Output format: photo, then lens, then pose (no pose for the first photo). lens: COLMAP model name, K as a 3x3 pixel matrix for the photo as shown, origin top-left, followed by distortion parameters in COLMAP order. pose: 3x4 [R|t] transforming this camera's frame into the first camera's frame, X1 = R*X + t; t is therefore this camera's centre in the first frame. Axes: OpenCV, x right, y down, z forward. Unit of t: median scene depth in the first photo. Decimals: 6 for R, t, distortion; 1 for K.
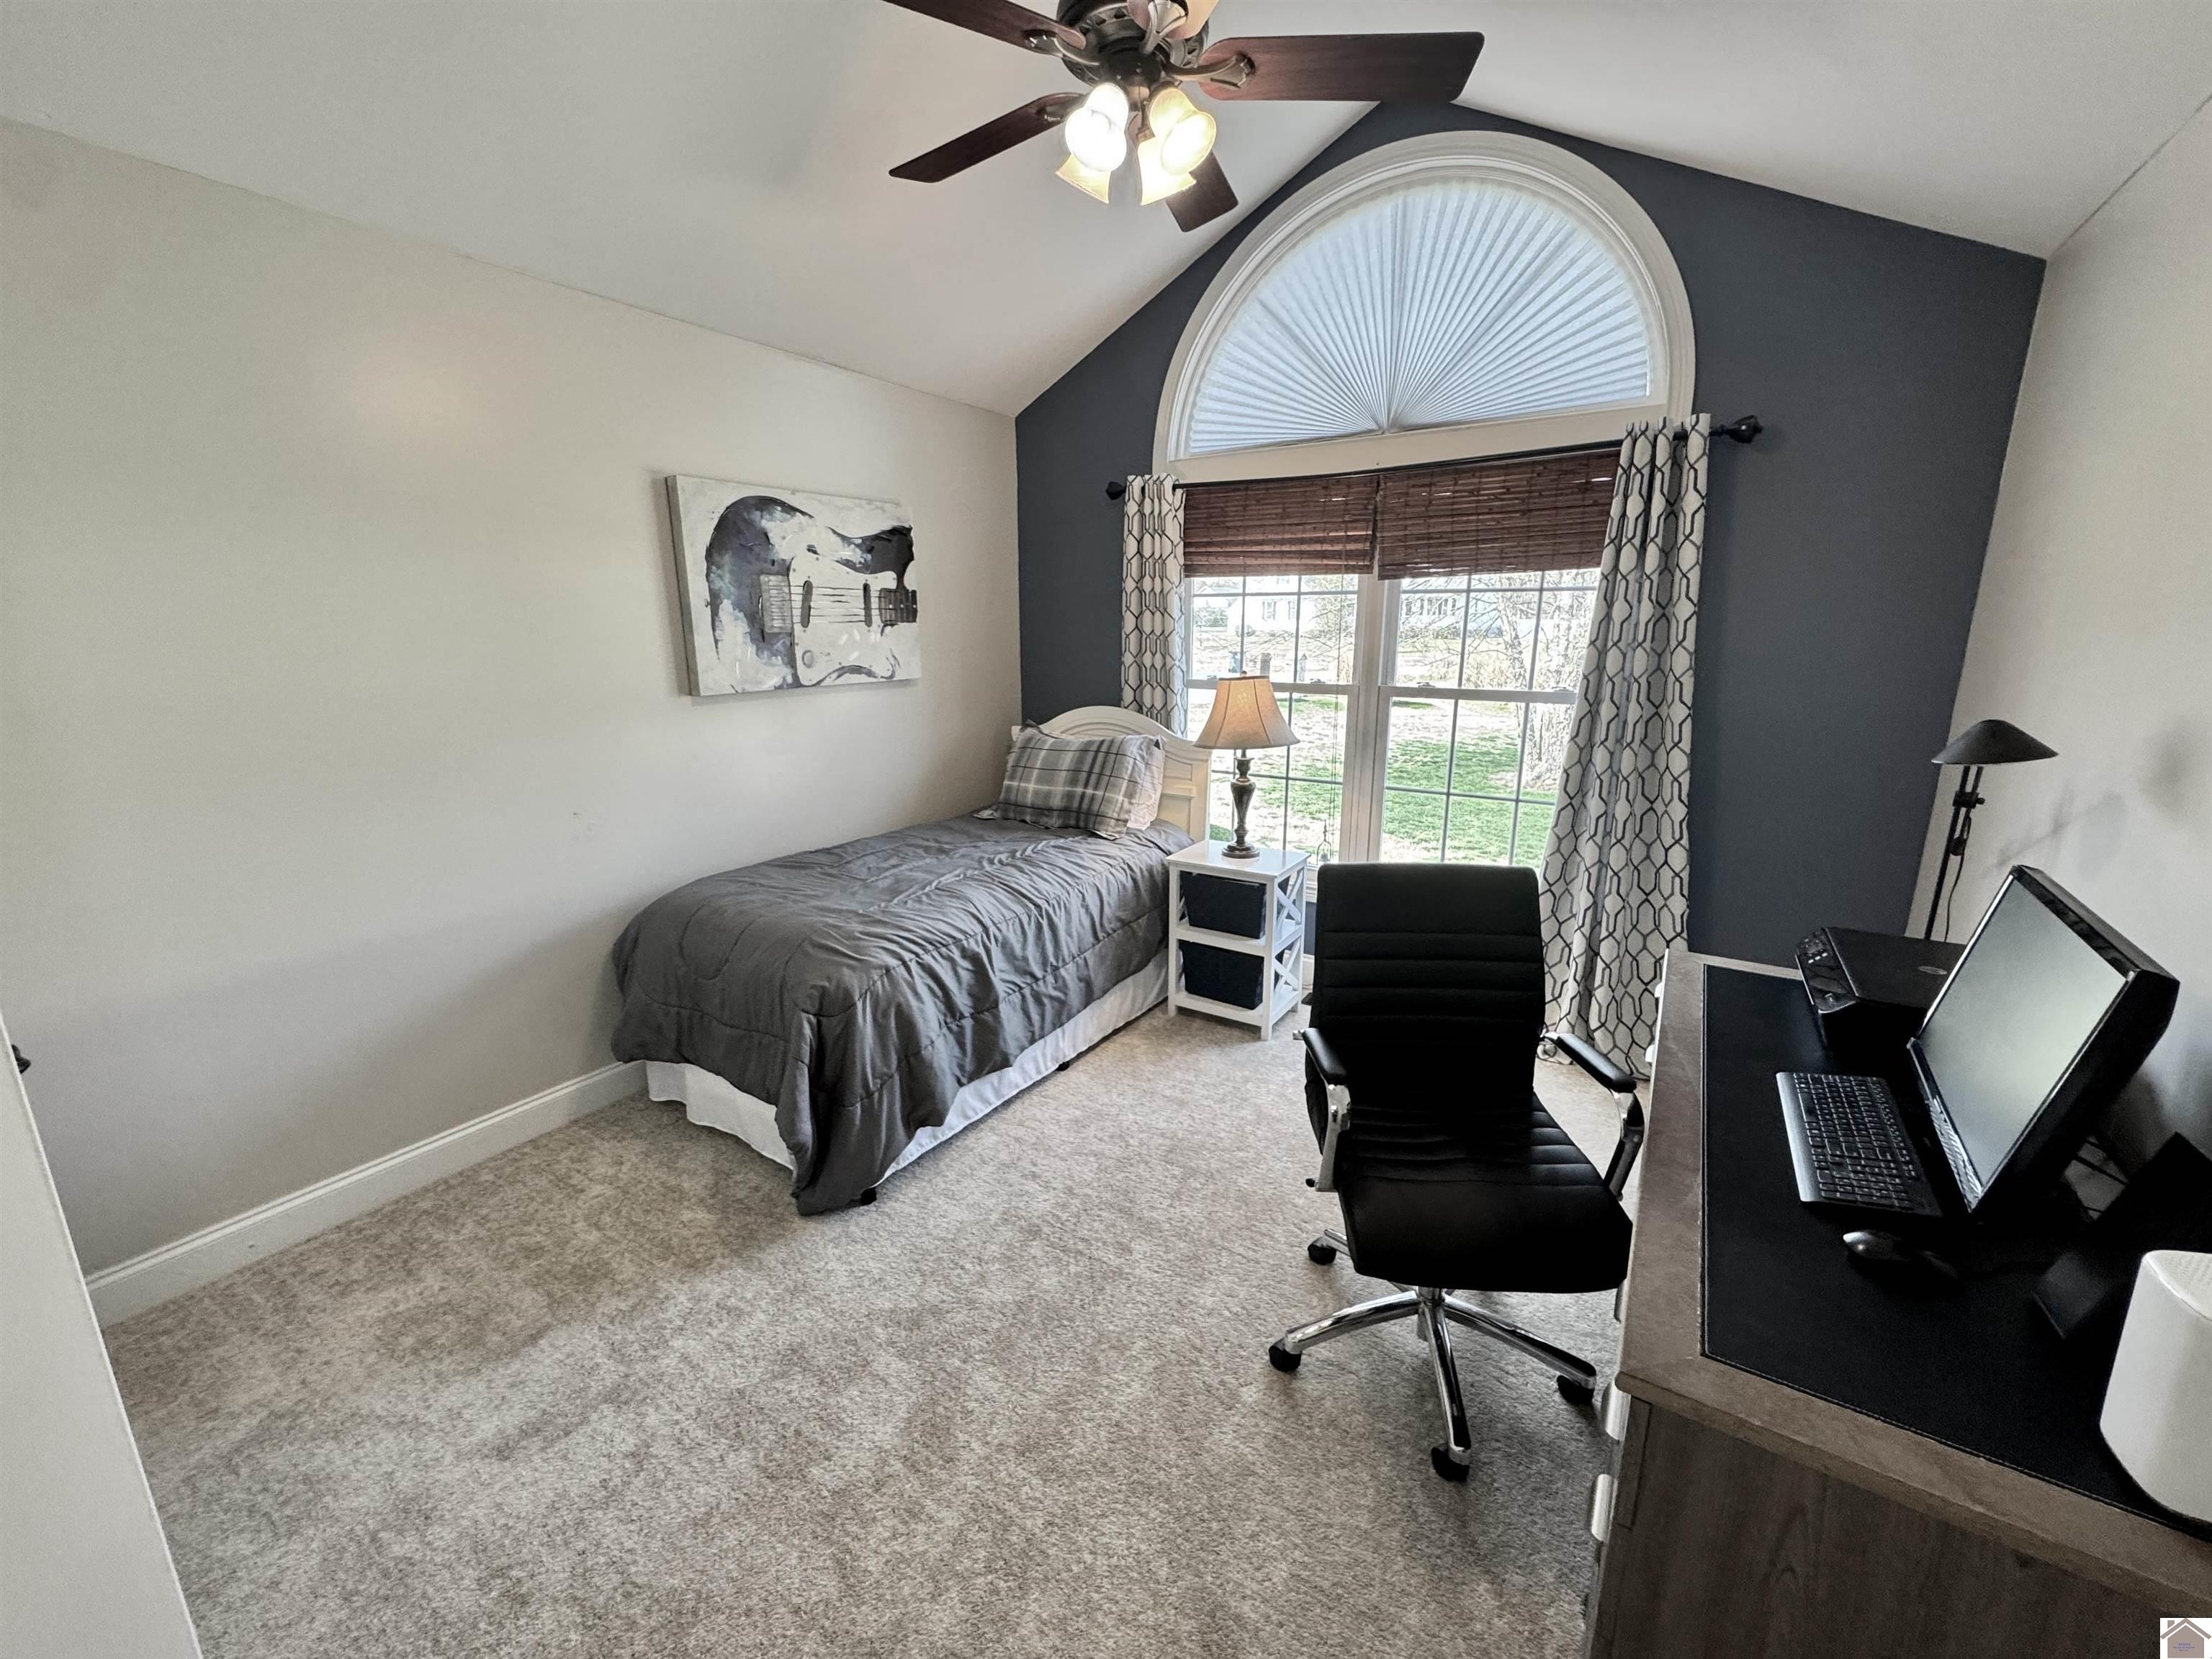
lens RADIAL K [[879.6, 0, 1109.7], [0, 879.6, 827.2], [0, 0, 1]] dist [0.000805, -0.000265]
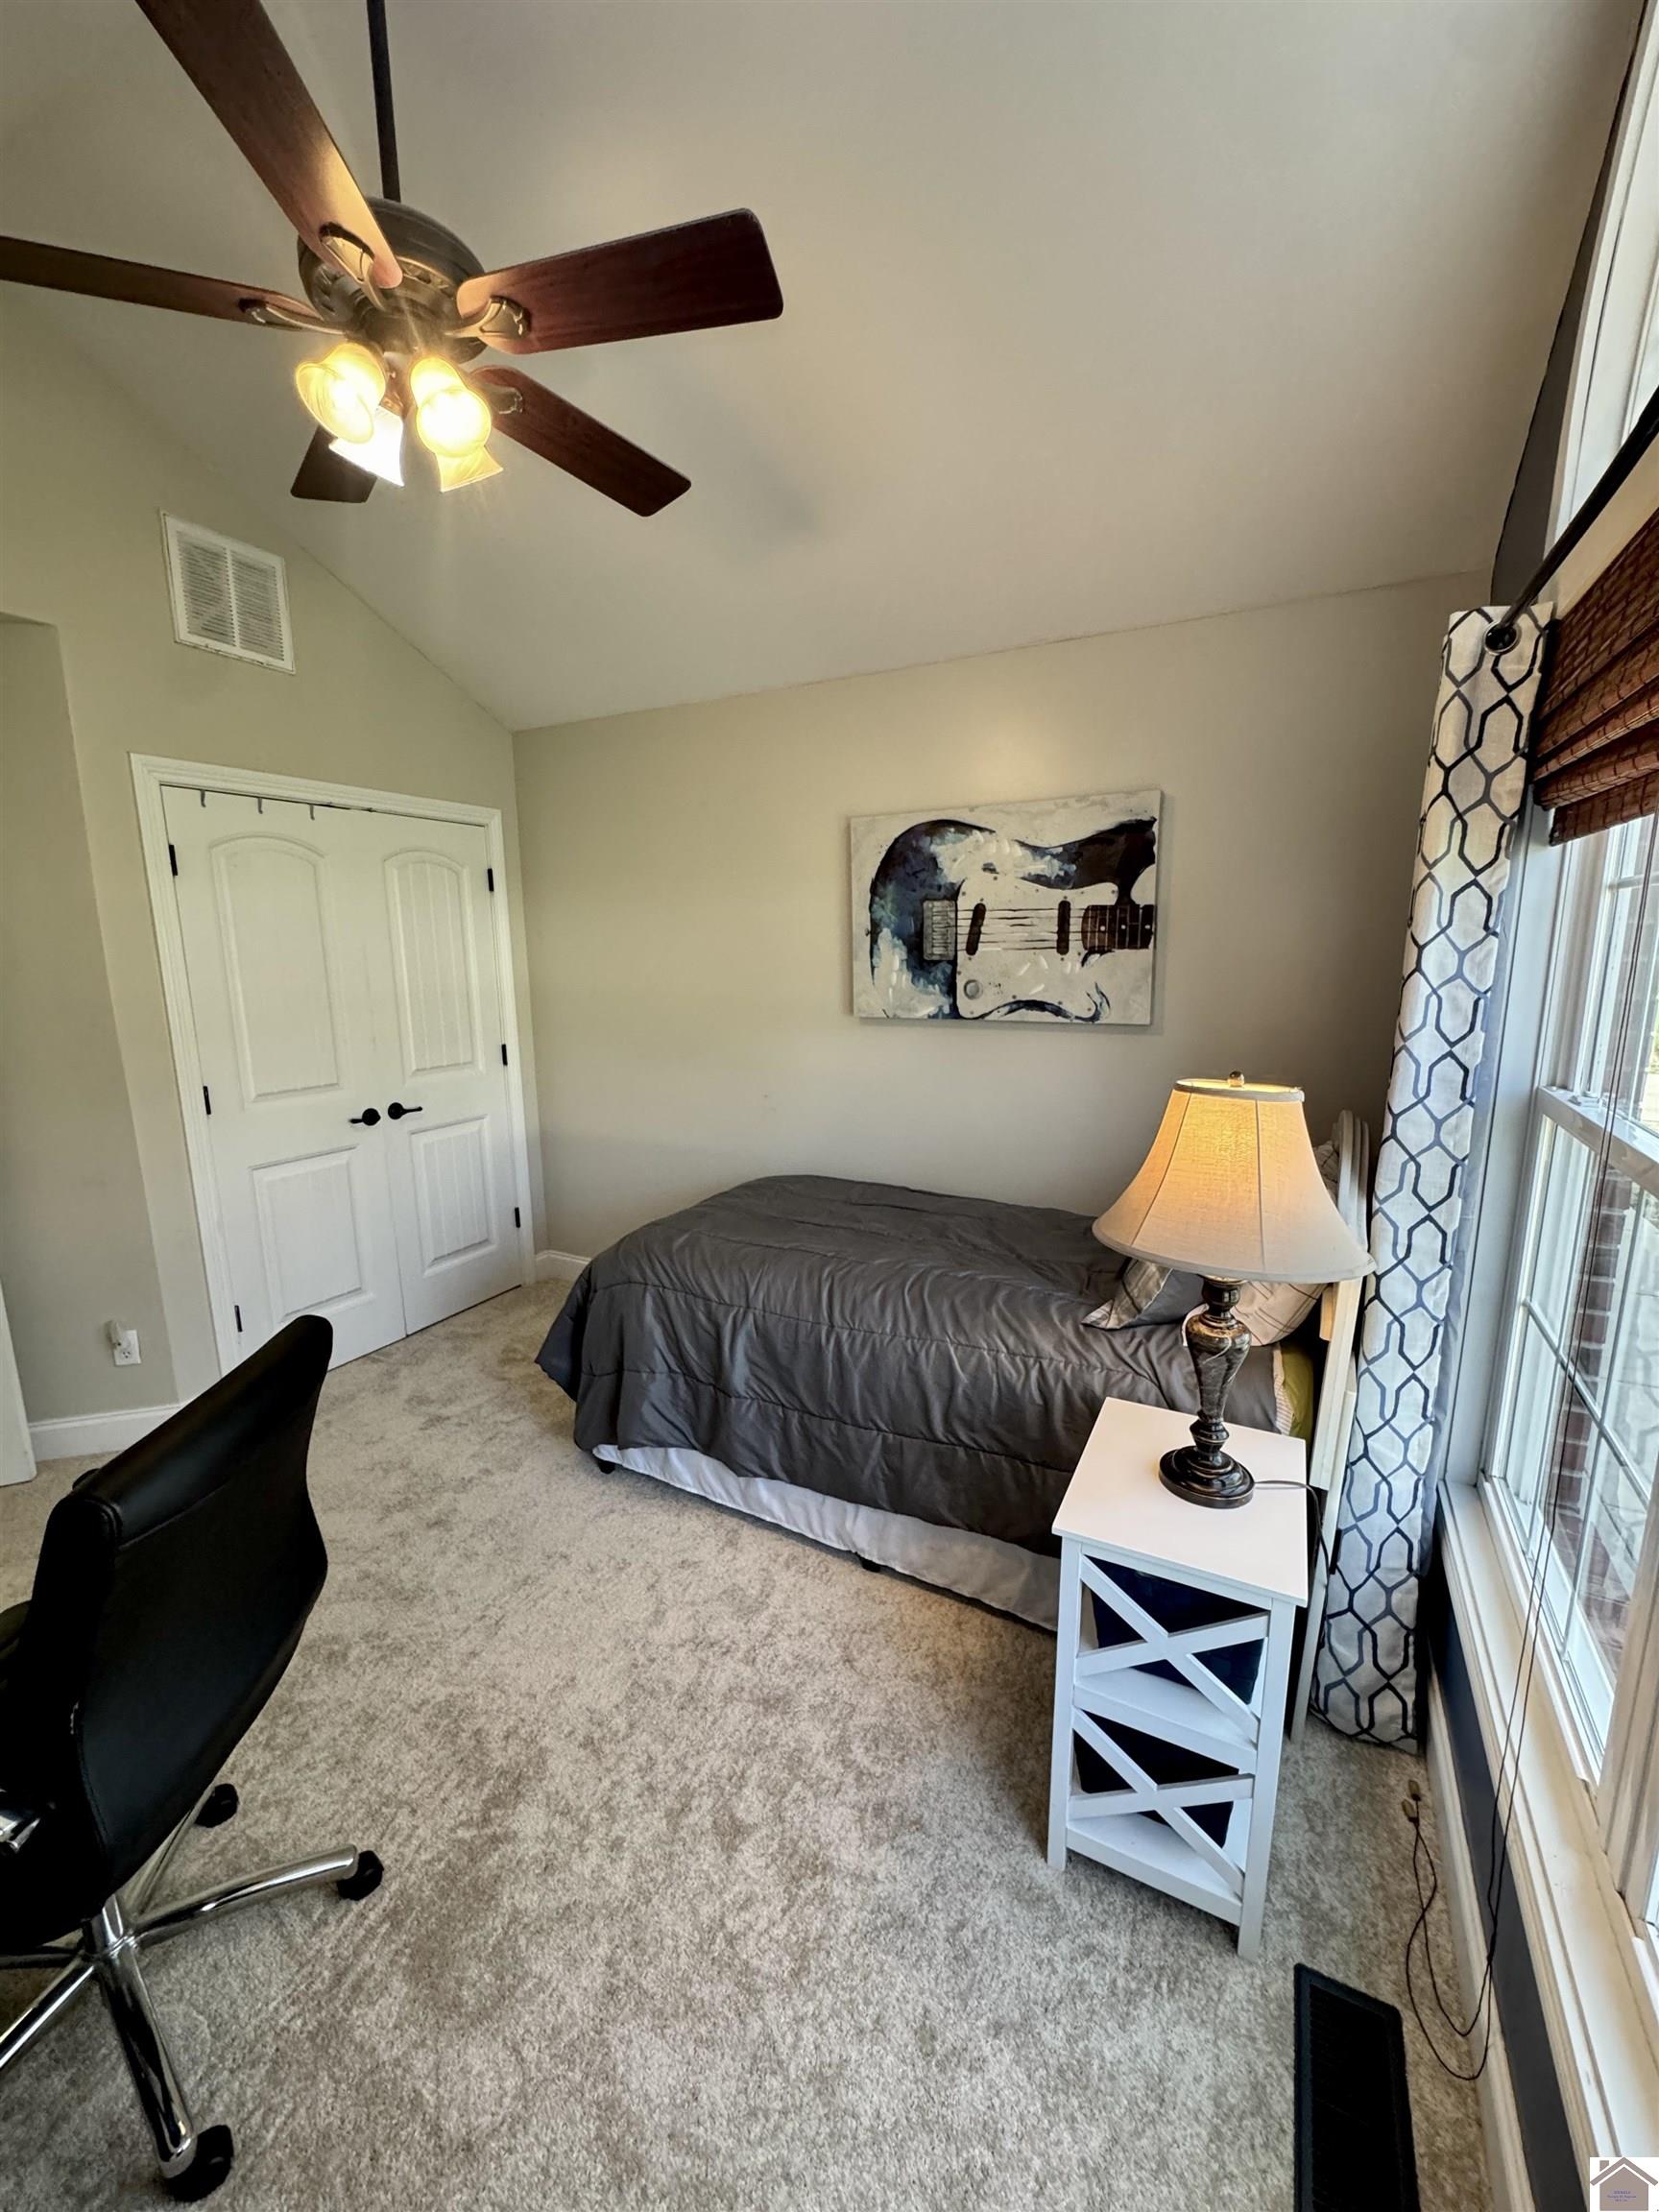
lens RADIAL K [[879.6, 0, 829.8], [0, 879.6, 1104.8], [0, 0, 1]] dist [0.000805, -0.000265]
pose [[0.089077, 0.180943, -0.979451, 0.567357], [-0.217936, 0.963073, 0.158097, -0.192182], [0.971890, 0.199375, 0.125221, 0.785184]]
